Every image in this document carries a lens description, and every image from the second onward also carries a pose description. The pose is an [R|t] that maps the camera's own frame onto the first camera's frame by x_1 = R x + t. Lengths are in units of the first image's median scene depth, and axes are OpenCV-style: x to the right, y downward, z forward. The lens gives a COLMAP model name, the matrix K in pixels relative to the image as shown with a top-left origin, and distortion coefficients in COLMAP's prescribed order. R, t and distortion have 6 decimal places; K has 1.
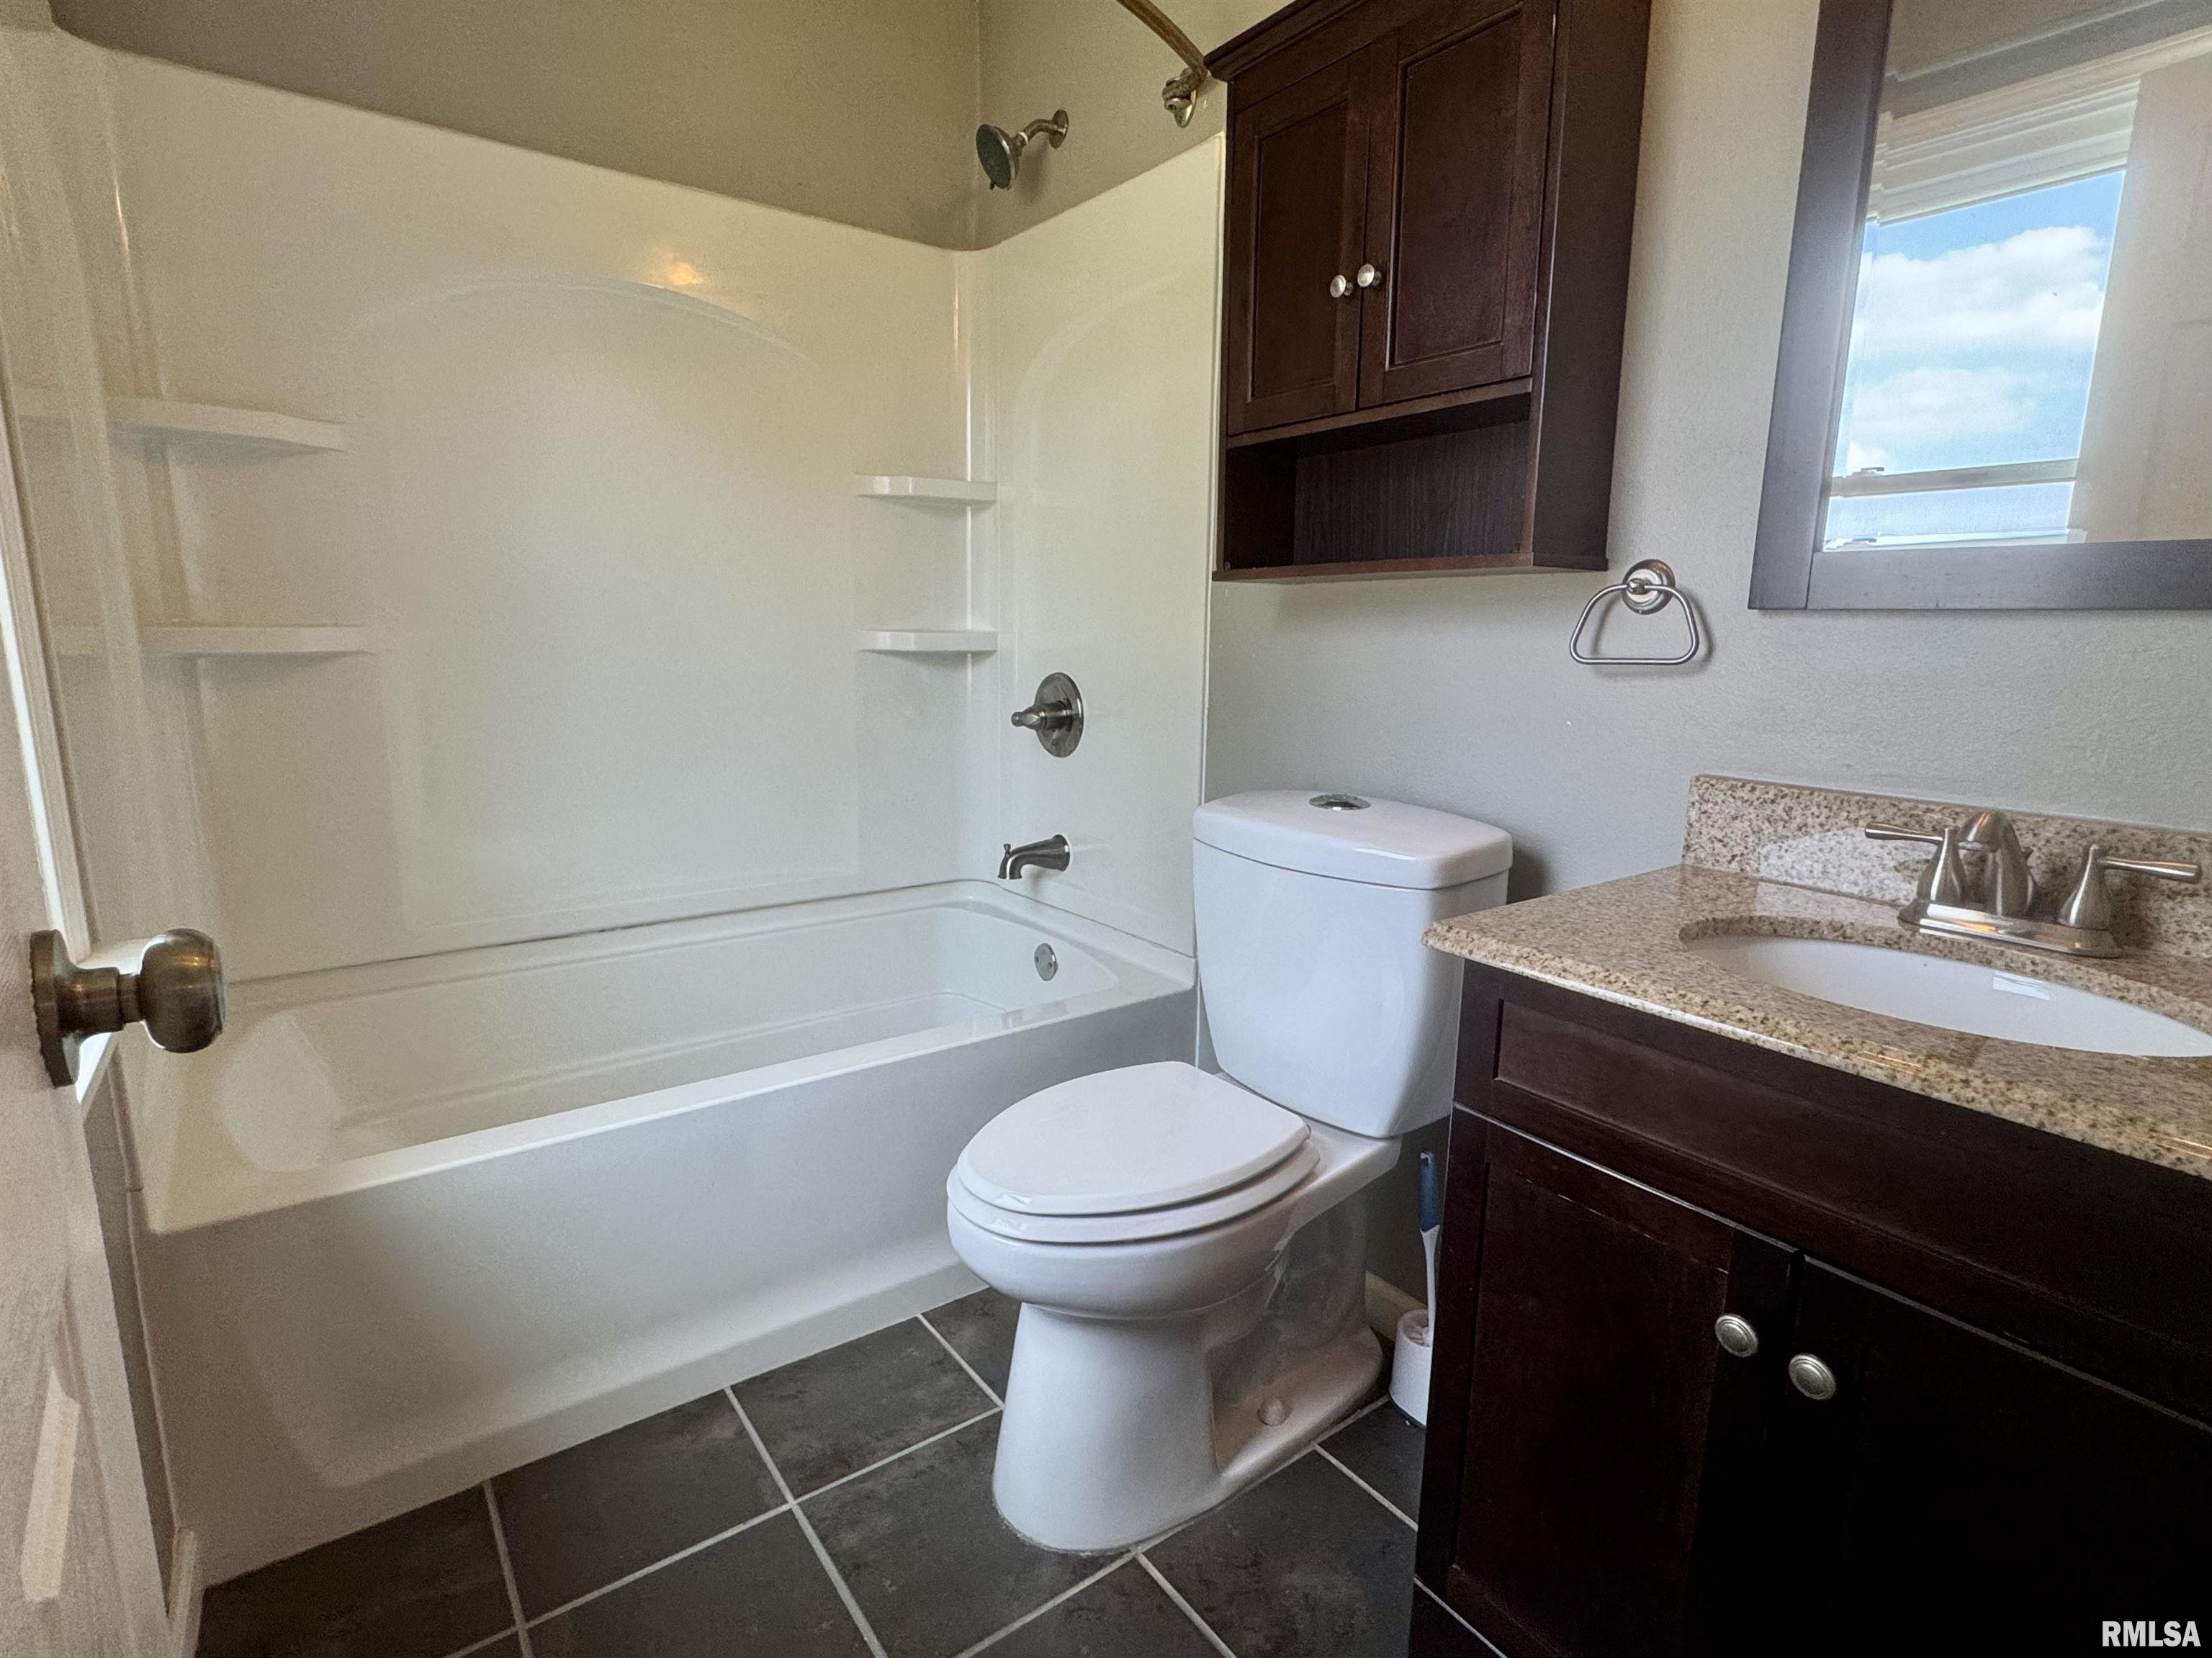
lens RADIAL K [[1070.7, 0, 1116.0], [0, 1070.7, 836.4], [0, 0, 1]] dist [-0.004681, 0.001399]
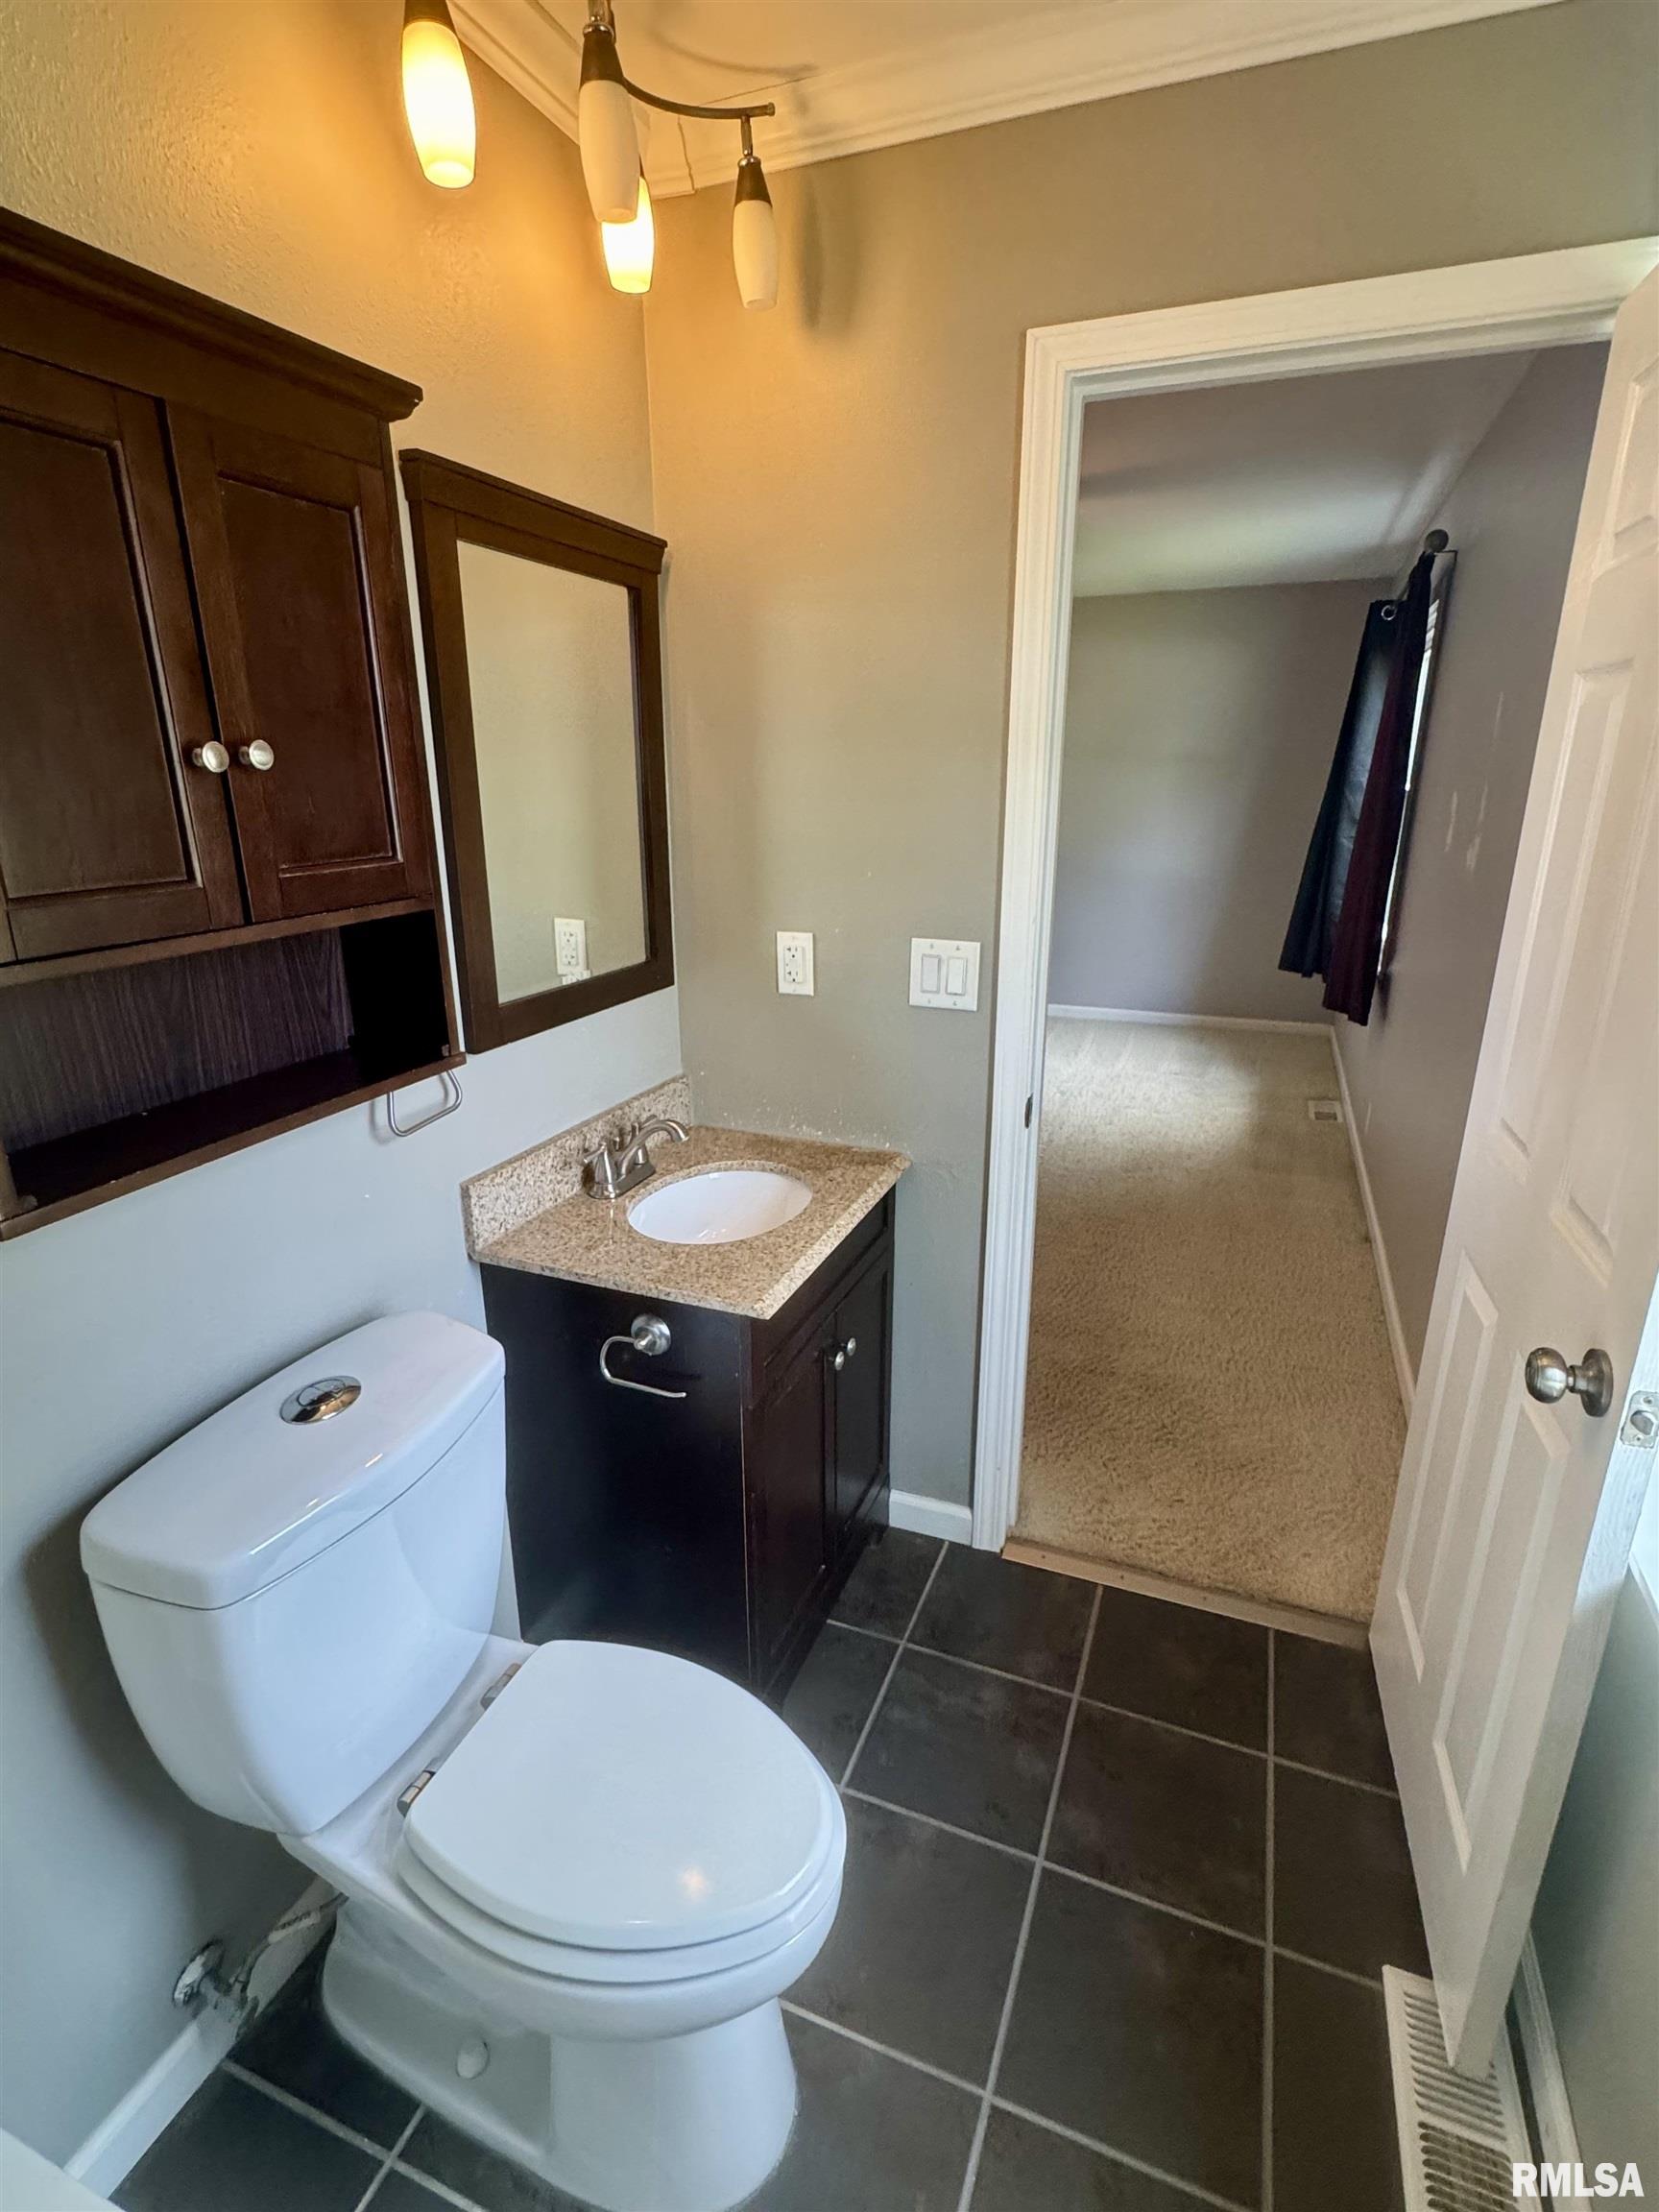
lens RADIAL K [[1070.8, 0, 829.5], [0, 1070.8, 1106.0], [0, 0, 1]] dist [-0.004681, 0.001399]
pose [[-0.520947, -0.276936, 0.807416, -0.594740], [0.152770, 0.900385, 0.407392, -0.519974], [-0.839807, 0.335579, -0.426746, 1.013164]]
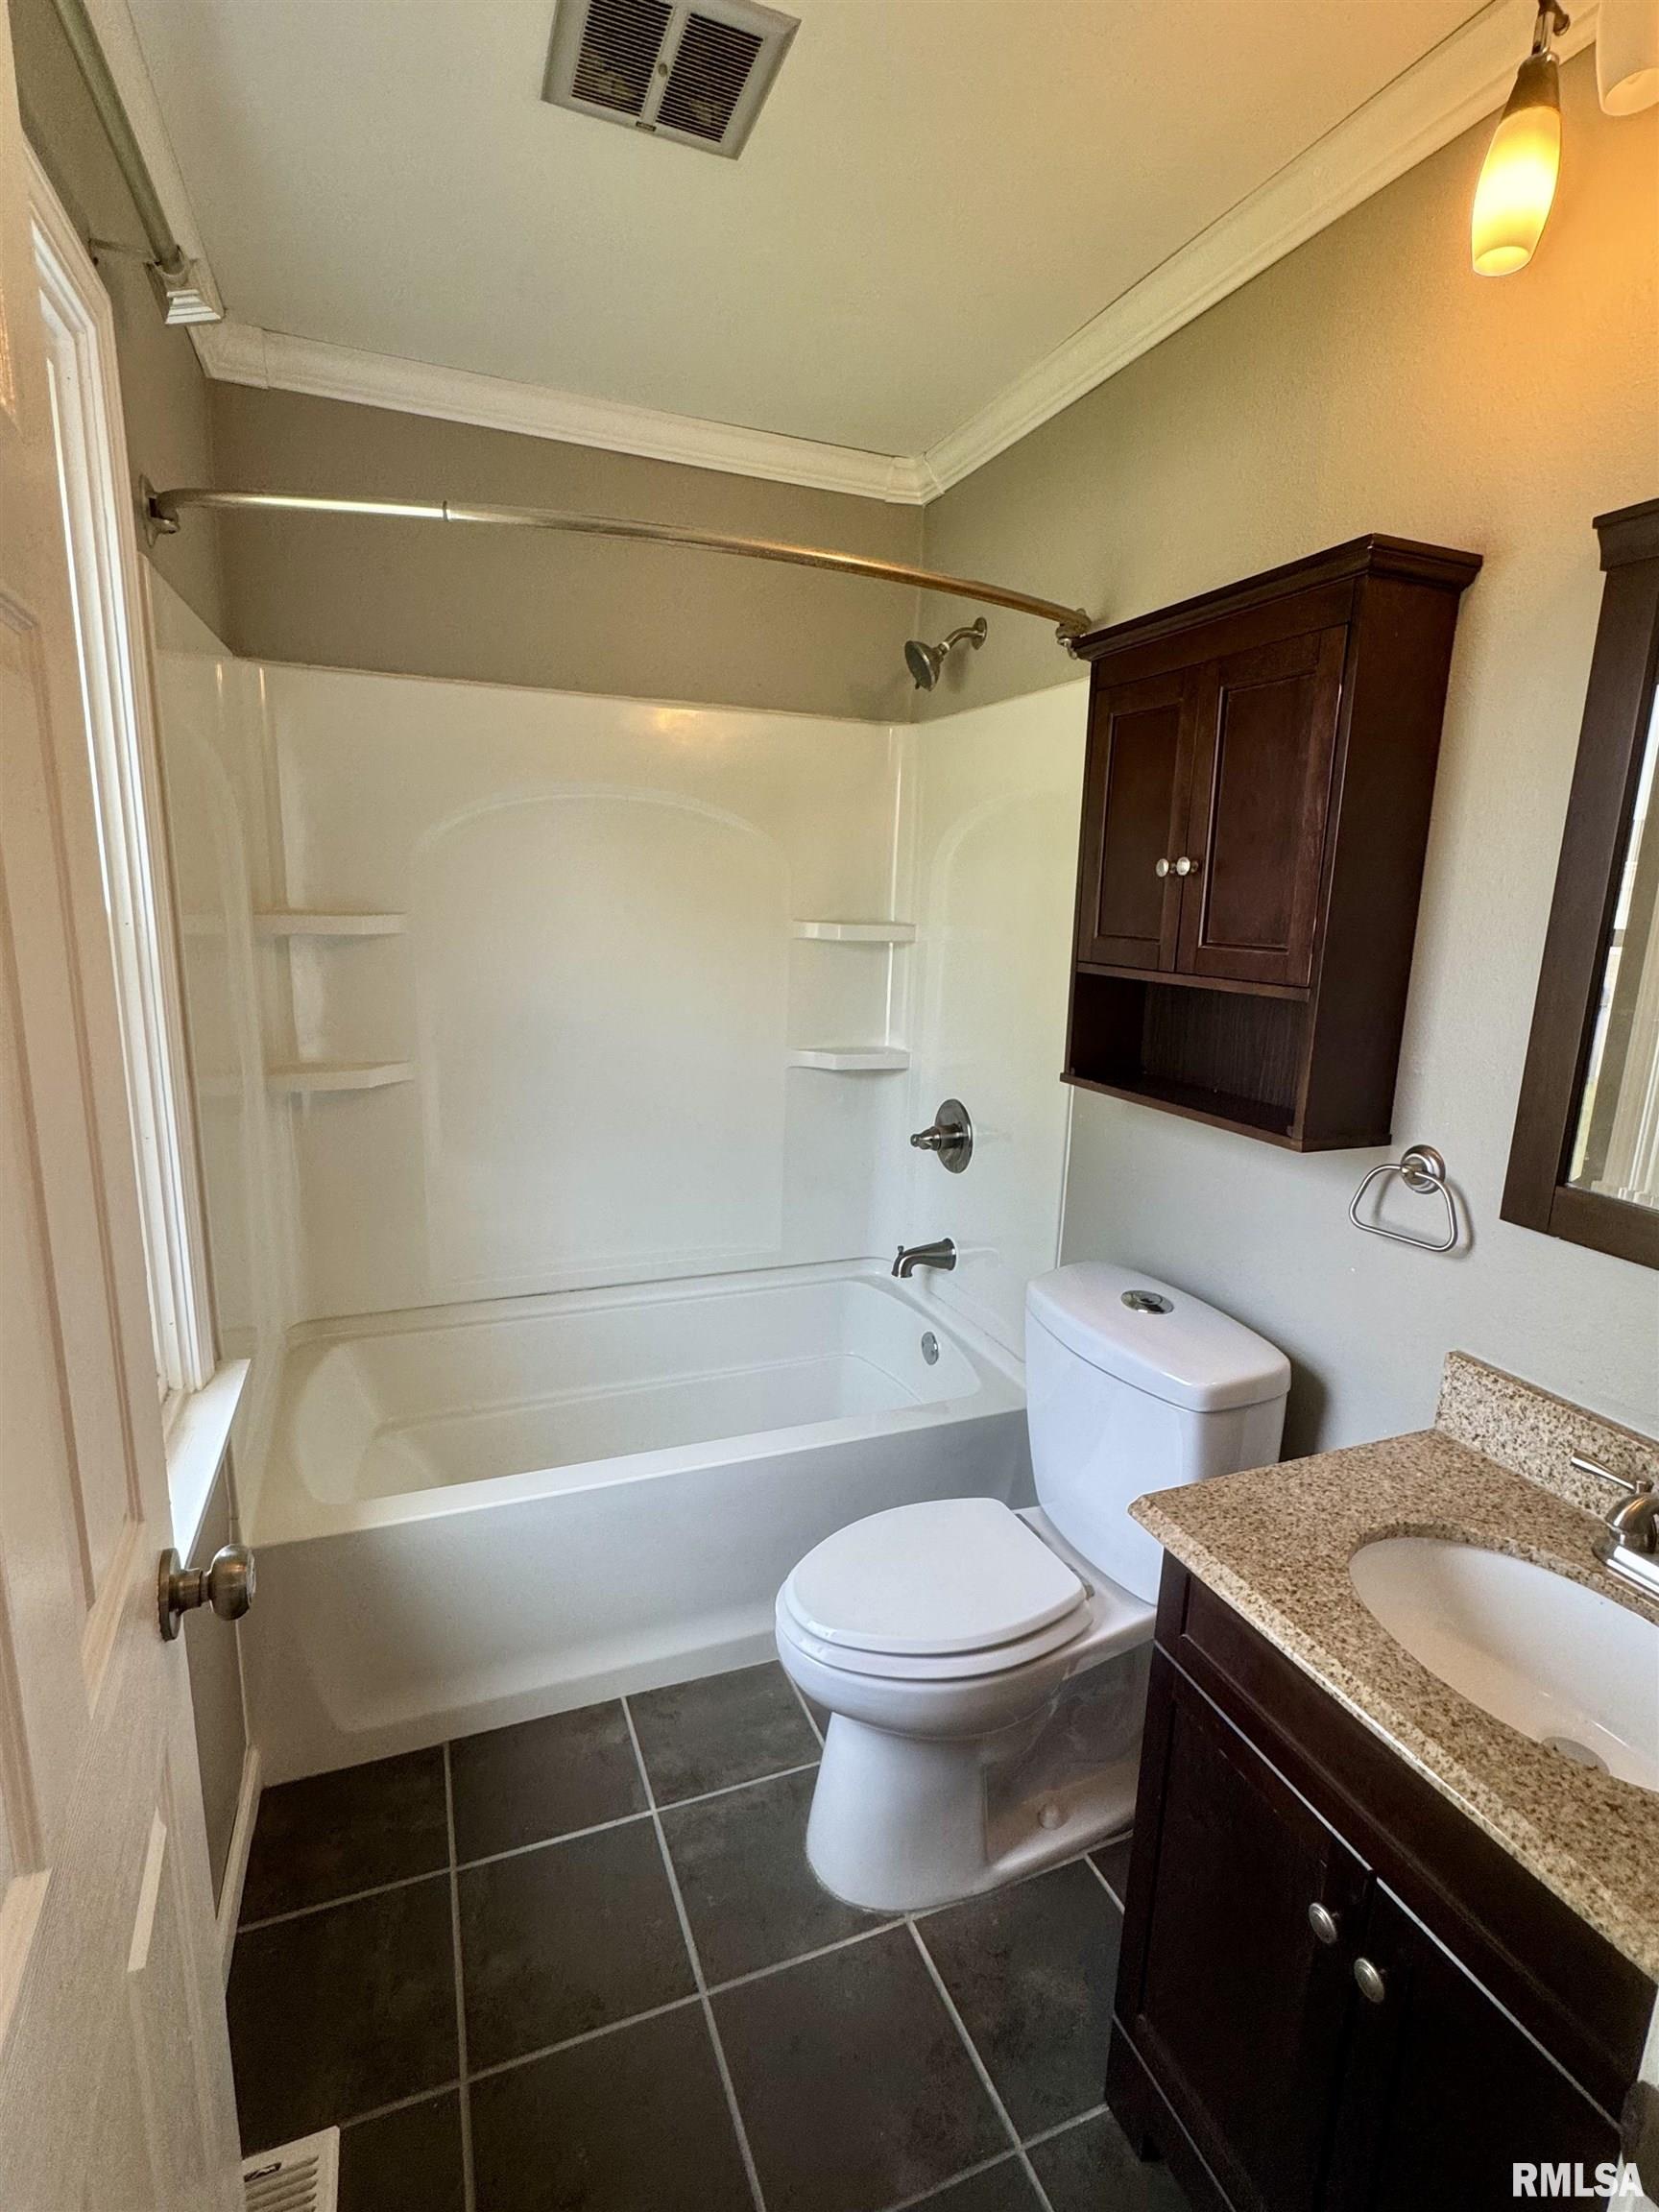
lens RADIAL K [[1030.3, 0, 857.8], [0, 1030.3, 1113.6], [0, 0, 1]] dist [-0.003165, -0.000269]
pose [[0.970808, 0.068173, -0.229966, 0.159338], [-0.065446, 0.997666, 0.019473, -0.247523], [0.230757, -0.003854, 0.973004, -0.139443]]
